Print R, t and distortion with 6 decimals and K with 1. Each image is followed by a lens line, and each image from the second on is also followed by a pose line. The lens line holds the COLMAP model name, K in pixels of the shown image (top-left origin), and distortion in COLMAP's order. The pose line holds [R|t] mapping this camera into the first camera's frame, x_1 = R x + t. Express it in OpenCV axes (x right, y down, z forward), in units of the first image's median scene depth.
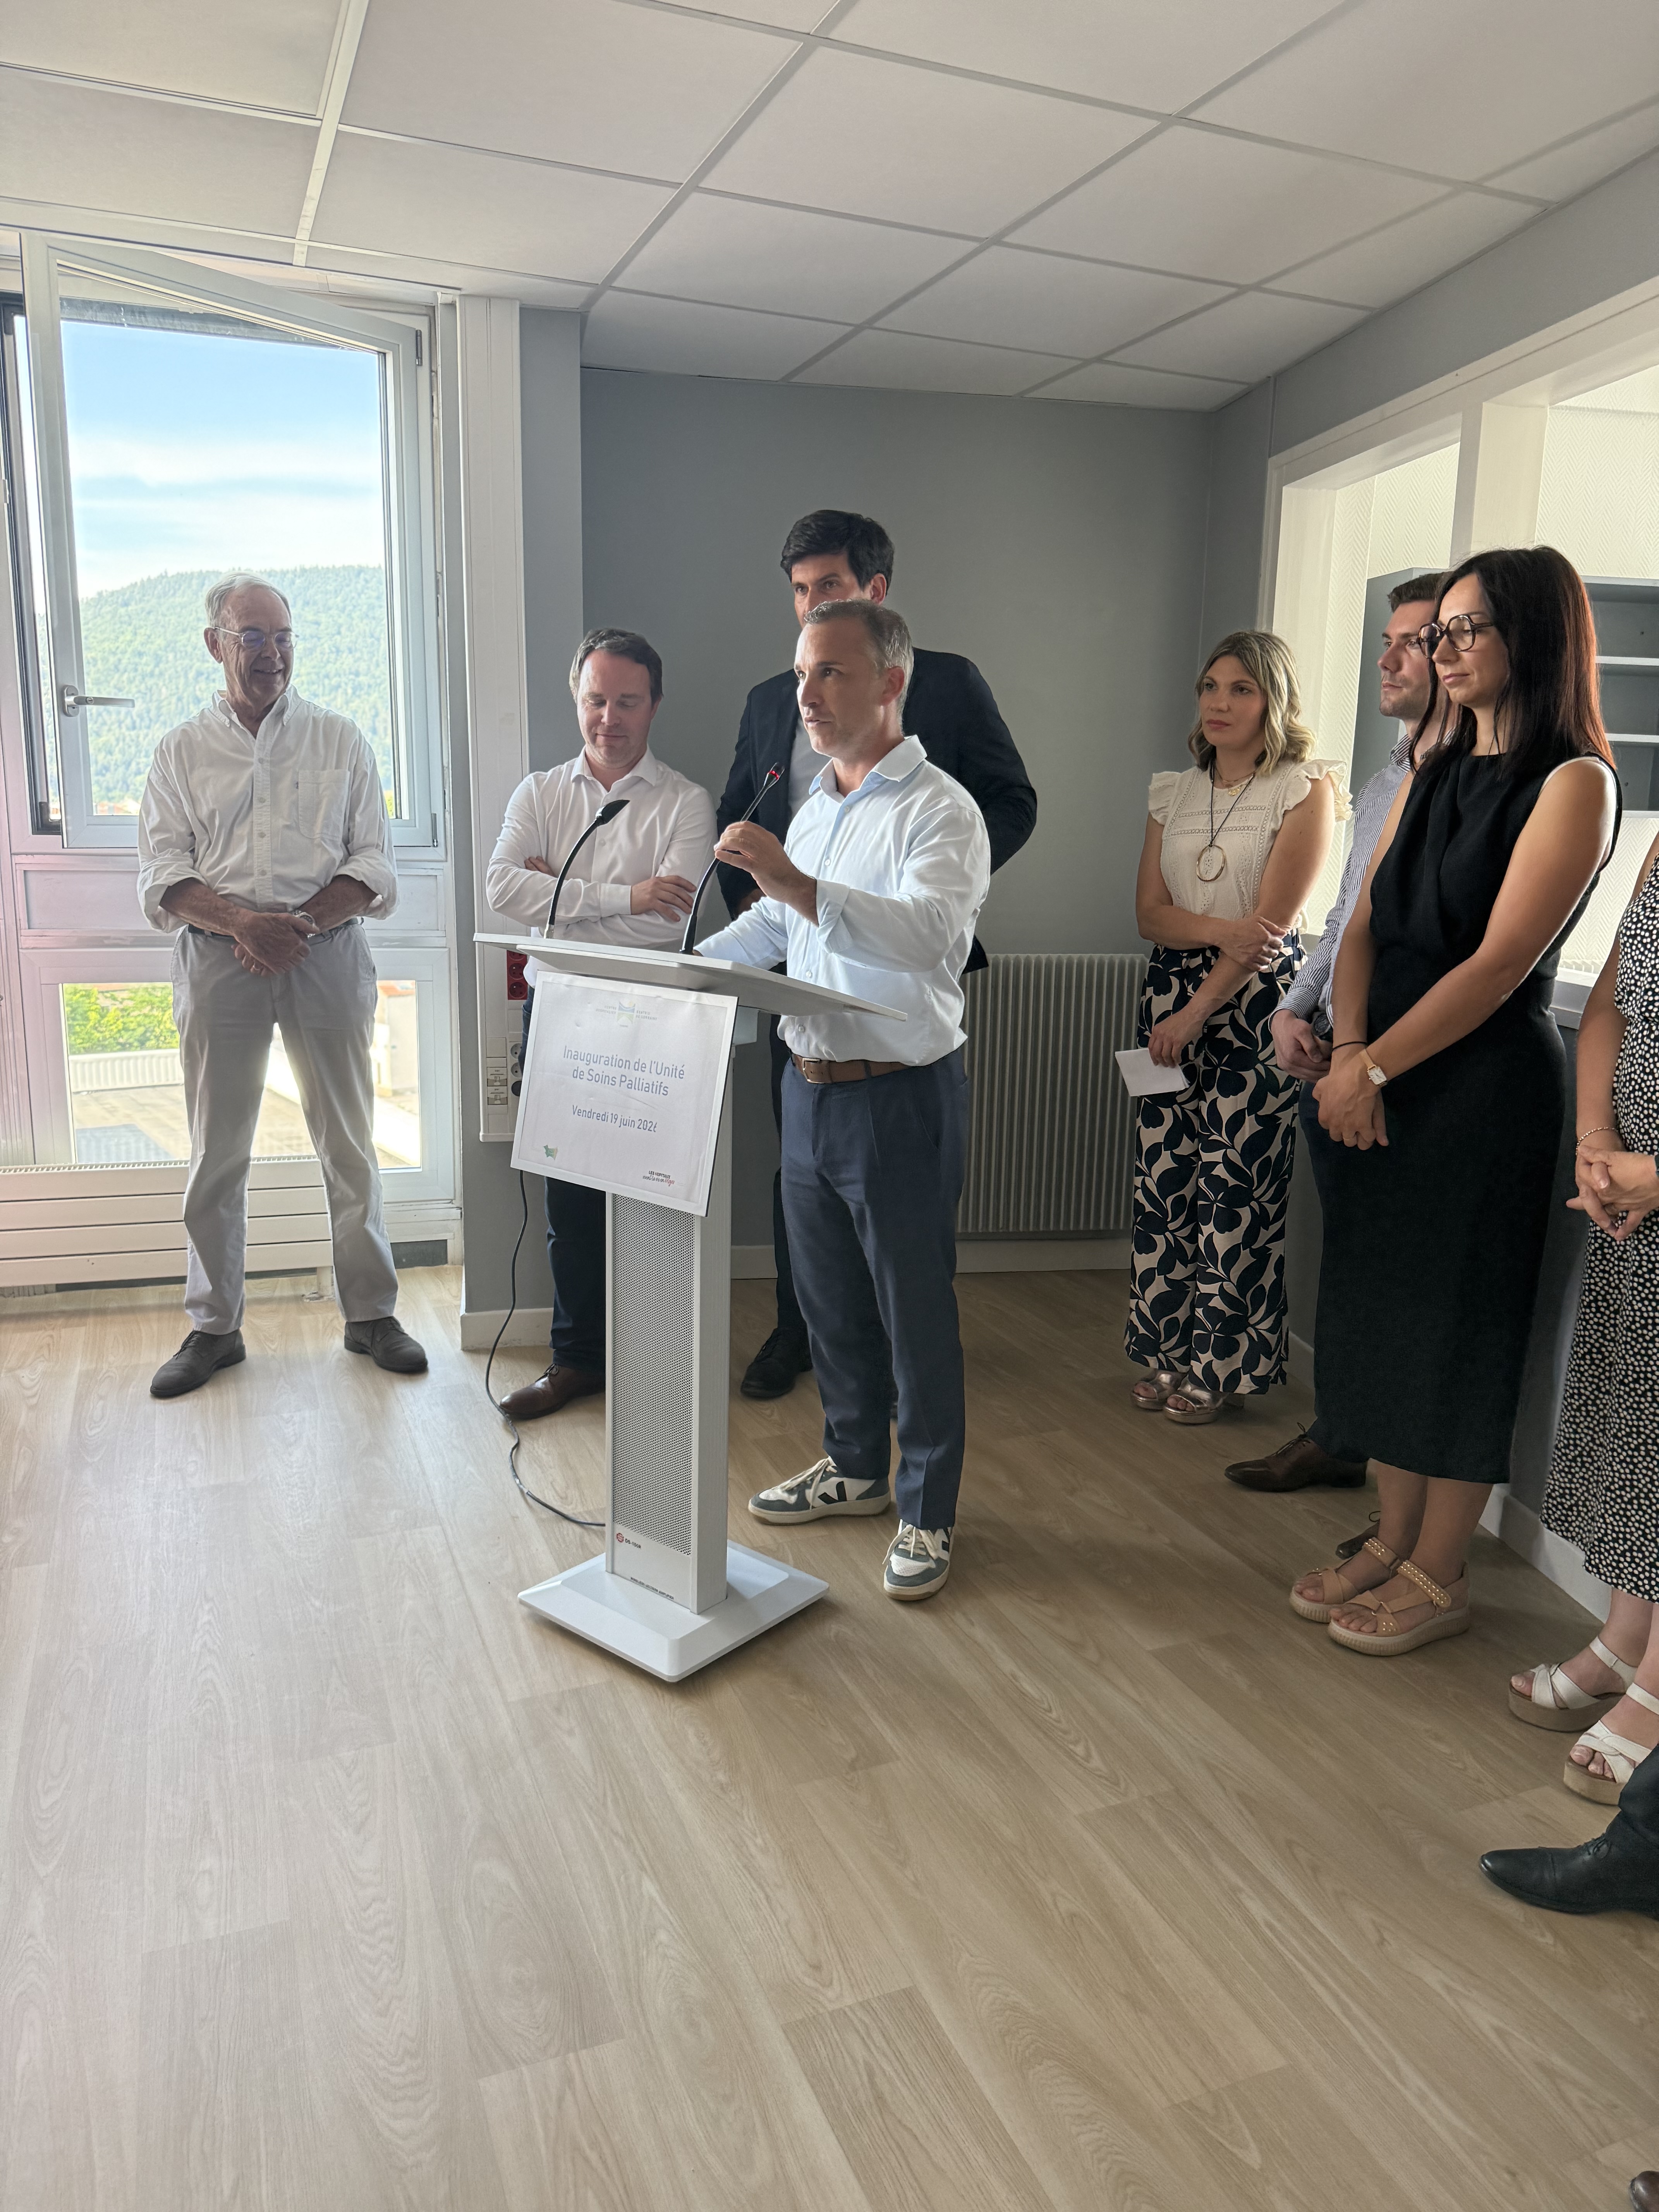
lens RADIAL K [[1610.5, 0, 829.5], [0, 1610.5, 1106.0], [0, 0, 1]] dist [0.008821, 0.004608]
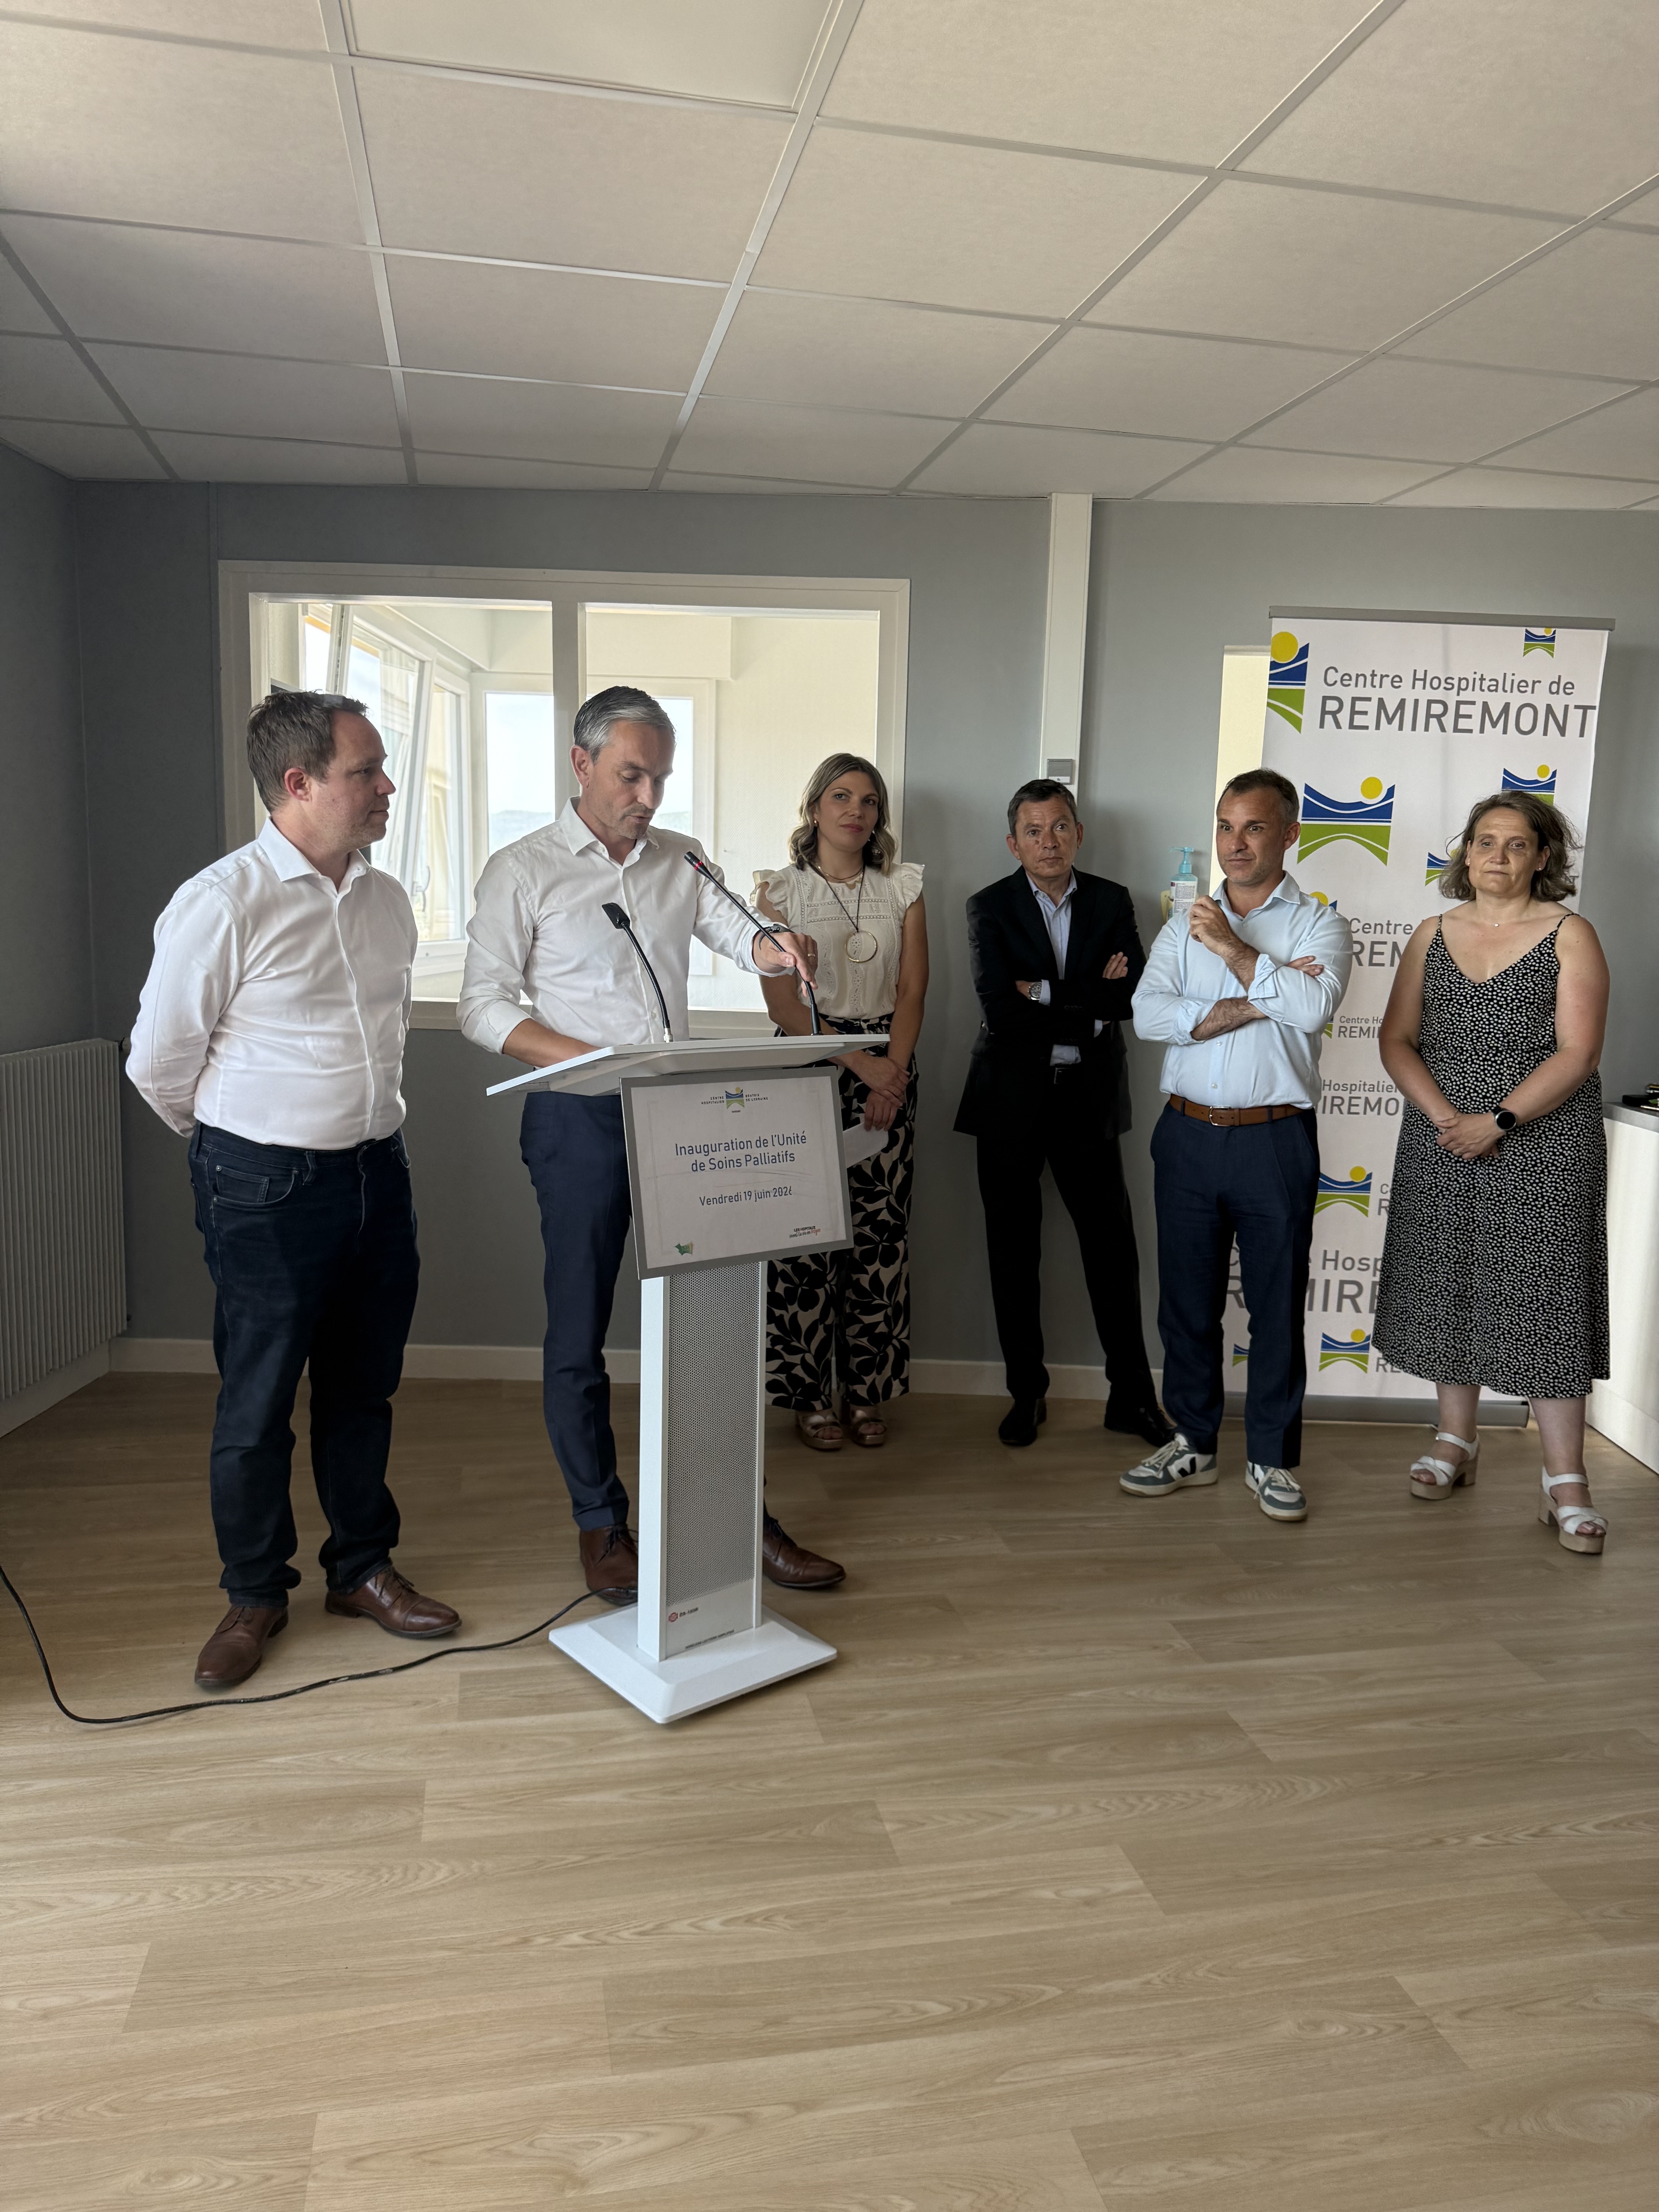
lens RADIAL K [[1610.5, 0, 829.5], [0, 1610.5, 1106.0], [0, 0, 1]] dist [0.008821, 0.004608]
pose [[0.172630, -0.148972, 0.973656, -1.224738], [0.165636, 0.978811, 0.120394, -0.180862], [-0.970960, 0.140489, 0.193647, 0.753863]]
